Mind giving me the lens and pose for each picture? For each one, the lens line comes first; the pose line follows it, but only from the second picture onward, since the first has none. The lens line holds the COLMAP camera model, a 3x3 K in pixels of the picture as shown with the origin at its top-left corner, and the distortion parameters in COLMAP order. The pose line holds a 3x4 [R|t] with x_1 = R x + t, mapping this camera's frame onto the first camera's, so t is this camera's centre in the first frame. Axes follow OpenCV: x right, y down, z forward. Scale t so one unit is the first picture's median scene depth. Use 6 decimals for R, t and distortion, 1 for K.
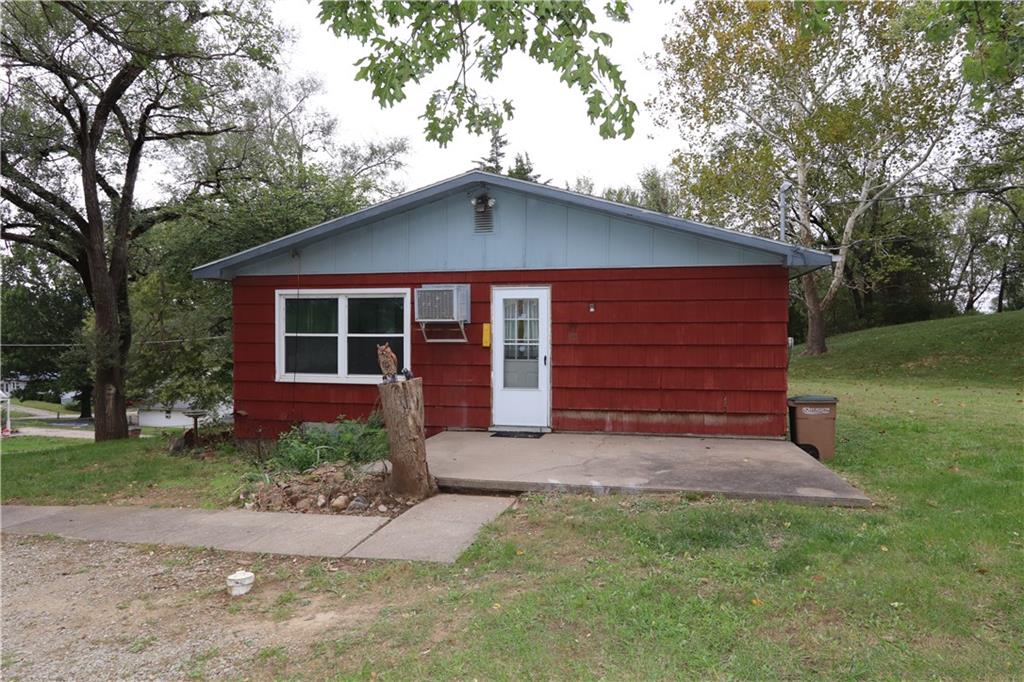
lens RADIAL K [[638.1, 0, 516.2], [0, 638.1, 344.8], [0, 0, 1]] dist [-0.017786, 0.002992]
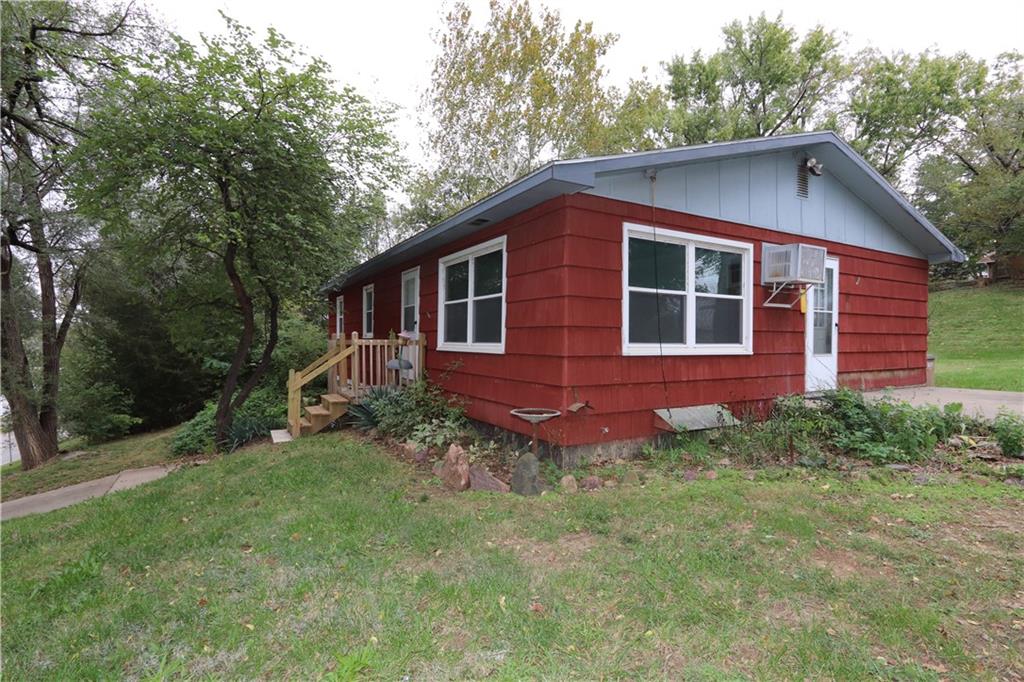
lens RADIAL K [[500.2, 0, 517.6], [0, 500.2, 345.1], [0, 0, 1]] dist [-0.004463, -0.000211]
pose [[0.728350, -0.014337, 0.685055, -0.856168], [-0.011833, 0.999369, 0.033496, 0.030043], [-0.685103, -0.032503, 0.727720, 0.700265]]
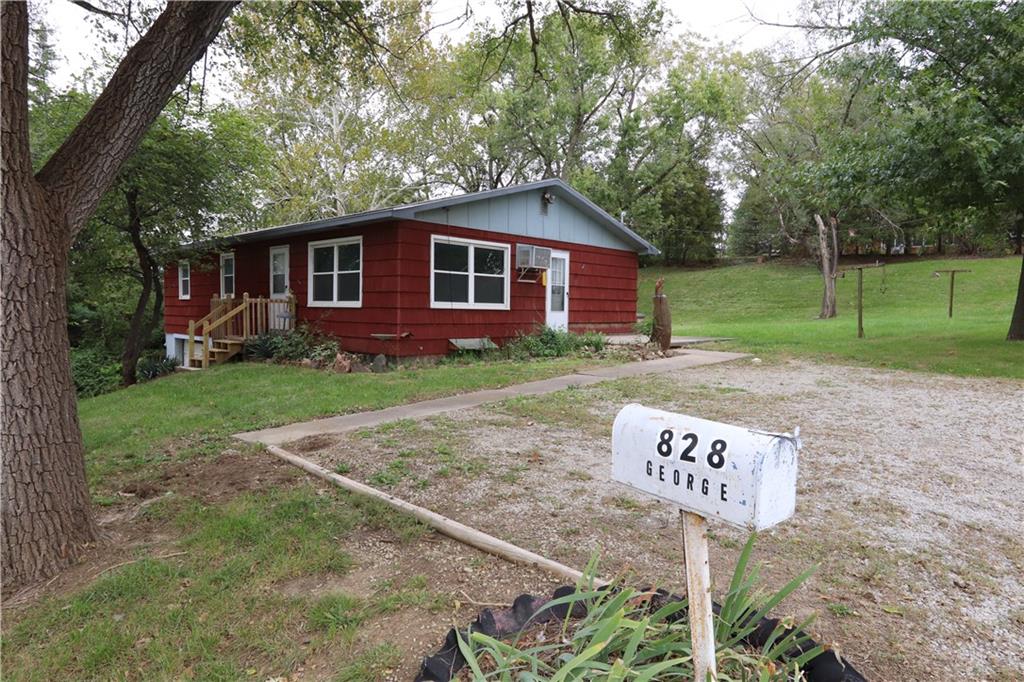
lens RADIAL K [[620.6, 0, 508.2], [0, 620.6, 345.0], [0, 0, 1]] dist [-0.007364, 0.003006]
pose [[0.514812, -0.051310, 0.855766, -1.387193], [-0.027401, 0.996713, 0.076244, 0.032992], [-0.856865, -0.062700, 0.511714, 0.243233]]
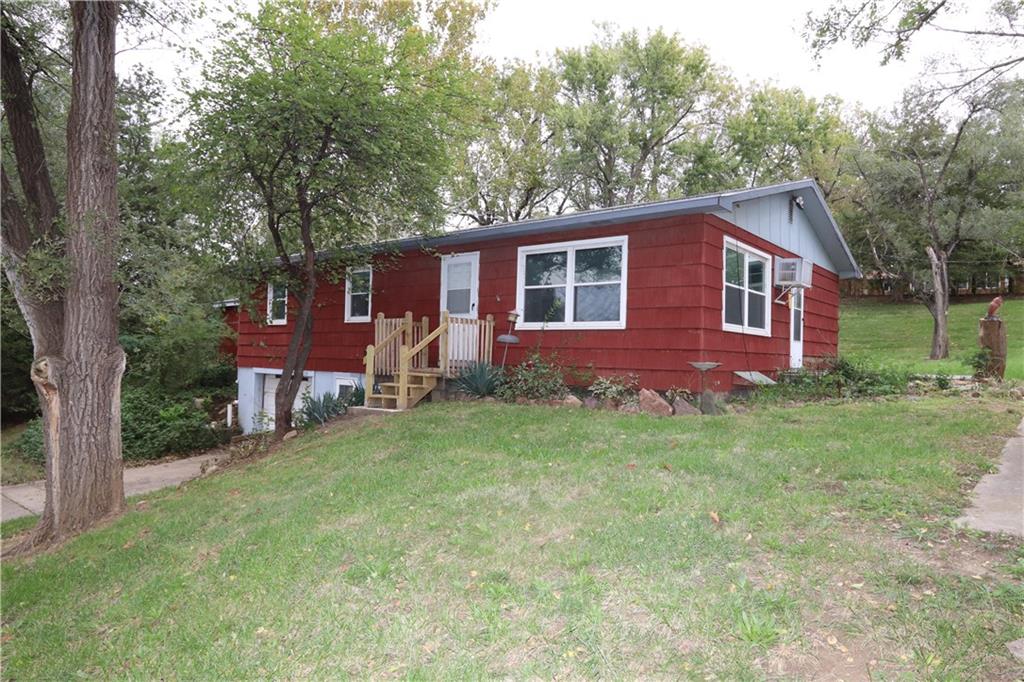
lens RADIAL K [[638.1, 0, 516.6], [0, 638.1, 341.7], [0, 0, 1]] dist [-0.017786, 0.002992]
pose [[0.443313, 0.018739, 0.896171, -1.411336], [-0.038621, 0.999252, -0.001790, 0.089943], [-0.895534, -0.033817, 0.443705, 0.873205]]
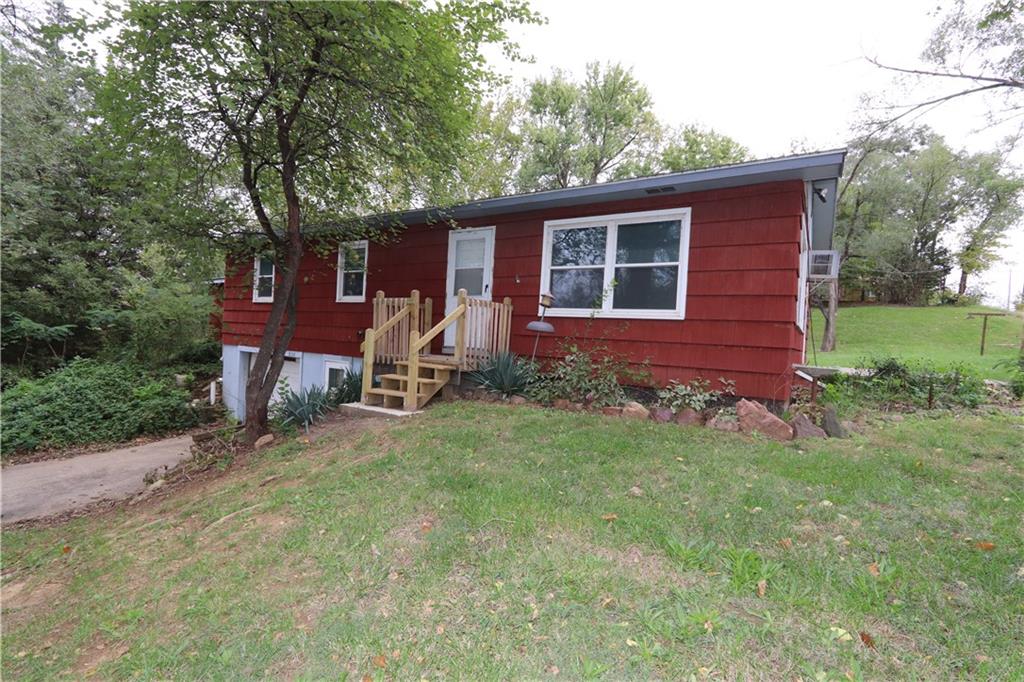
lens RADIAL K [[473.0, 0, 516.5], [0, 473.0, 347.0], [0, 0, 1]] dist [-0.017950, 0.001160]
pose [[0.344115, -0.010970, 0.938863, -1.099493], [-0.070361, 0.996819, 0.037437, 0.089805], [-0.936287, -0.078942, 0.342248, 1.155878]]
